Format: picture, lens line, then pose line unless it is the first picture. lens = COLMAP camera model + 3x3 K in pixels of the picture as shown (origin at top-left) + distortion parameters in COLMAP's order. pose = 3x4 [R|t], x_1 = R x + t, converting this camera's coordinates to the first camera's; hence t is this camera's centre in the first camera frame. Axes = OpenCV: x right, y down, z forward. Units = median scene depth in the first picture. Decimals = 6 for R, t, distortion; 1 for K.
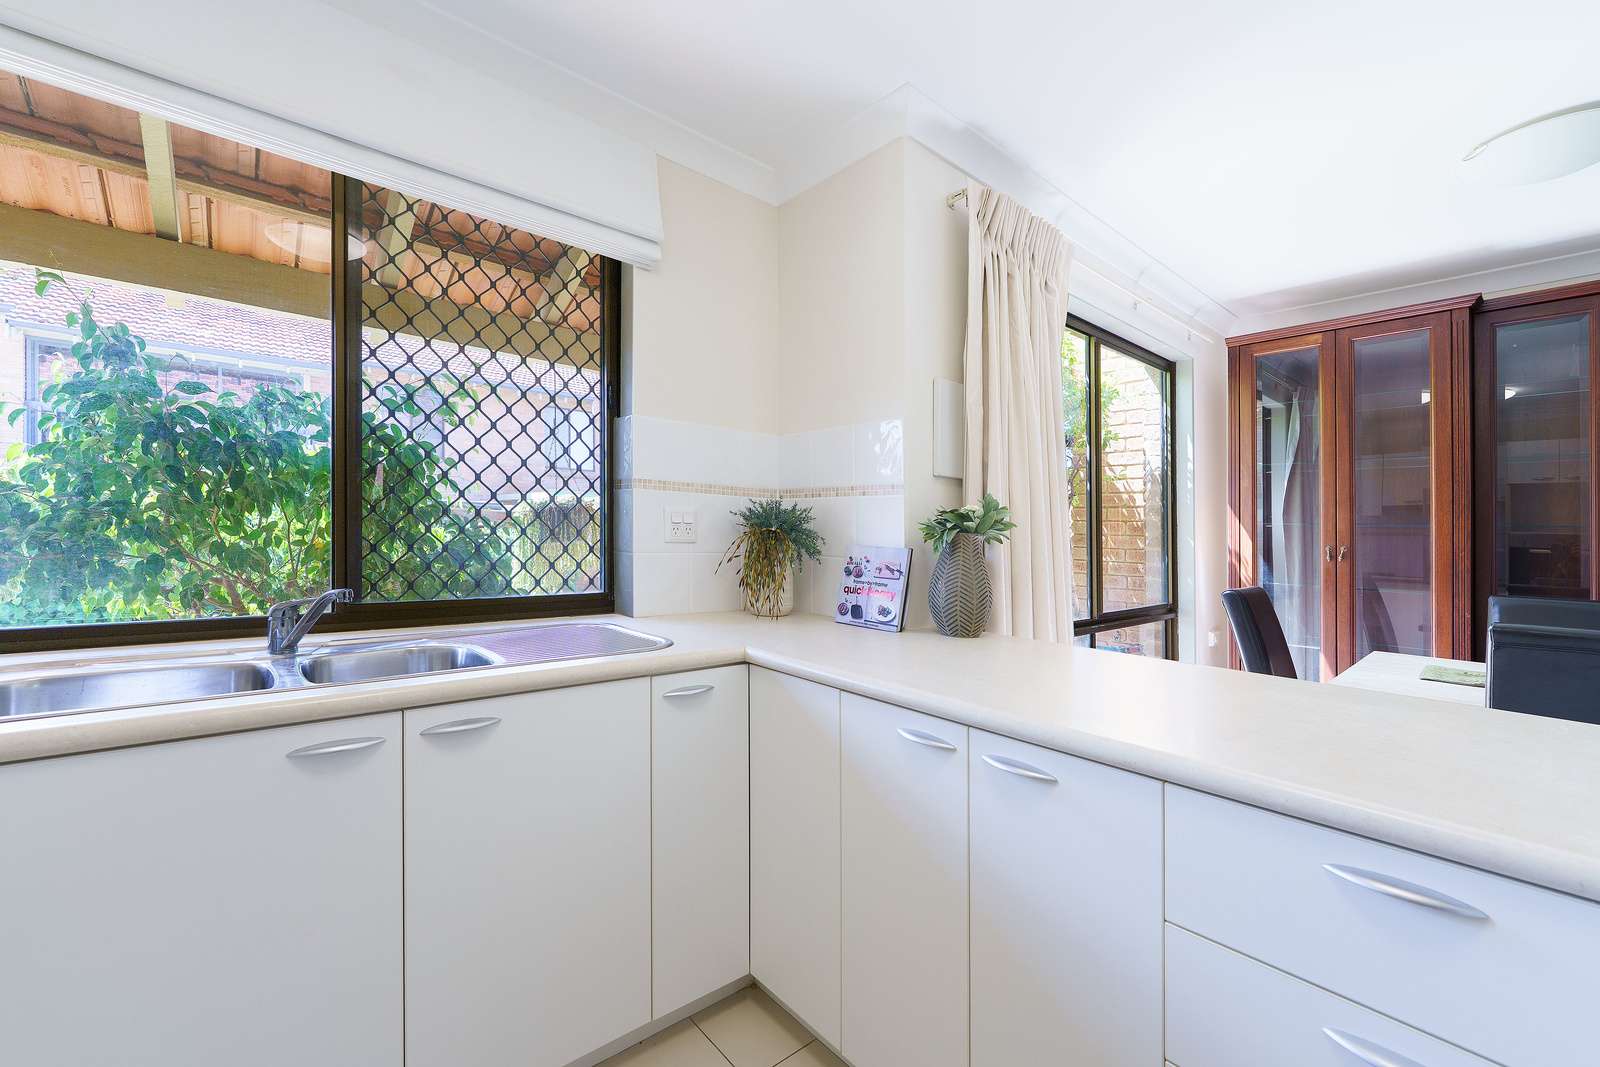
lens RADIAL K [[653.7, 0, 799.5], [0, 653.7, 523.7], [0, 0, 1]] dist [0.003599, 0.000353]
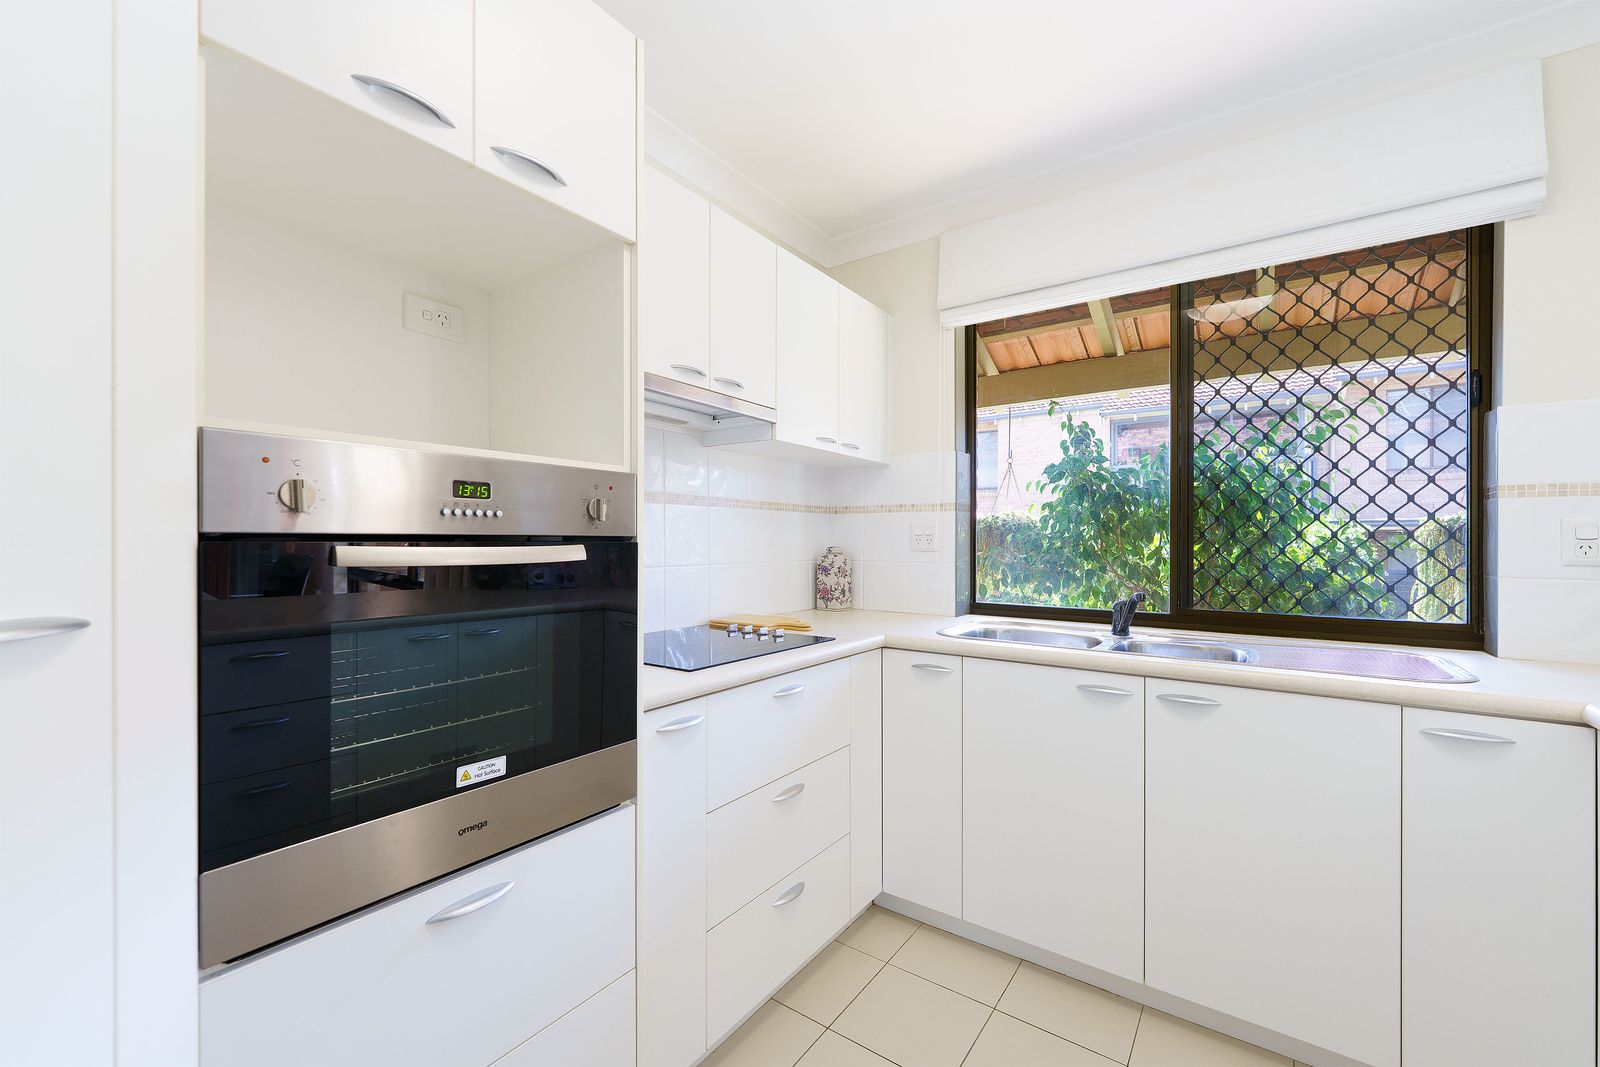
lens RADIAL K [[653.7, 0, 797.8], [0, 653.7, 545.1], [0, 0, 1]] dist [0.003599, 0.000353]
pose [[0.231749, -0.018257, -0.972604, 0.330934], [0.011662, 0.999804, -0.015989, 0.006872], [0.972706, -0.007637, 0.231917, -0.034285]]
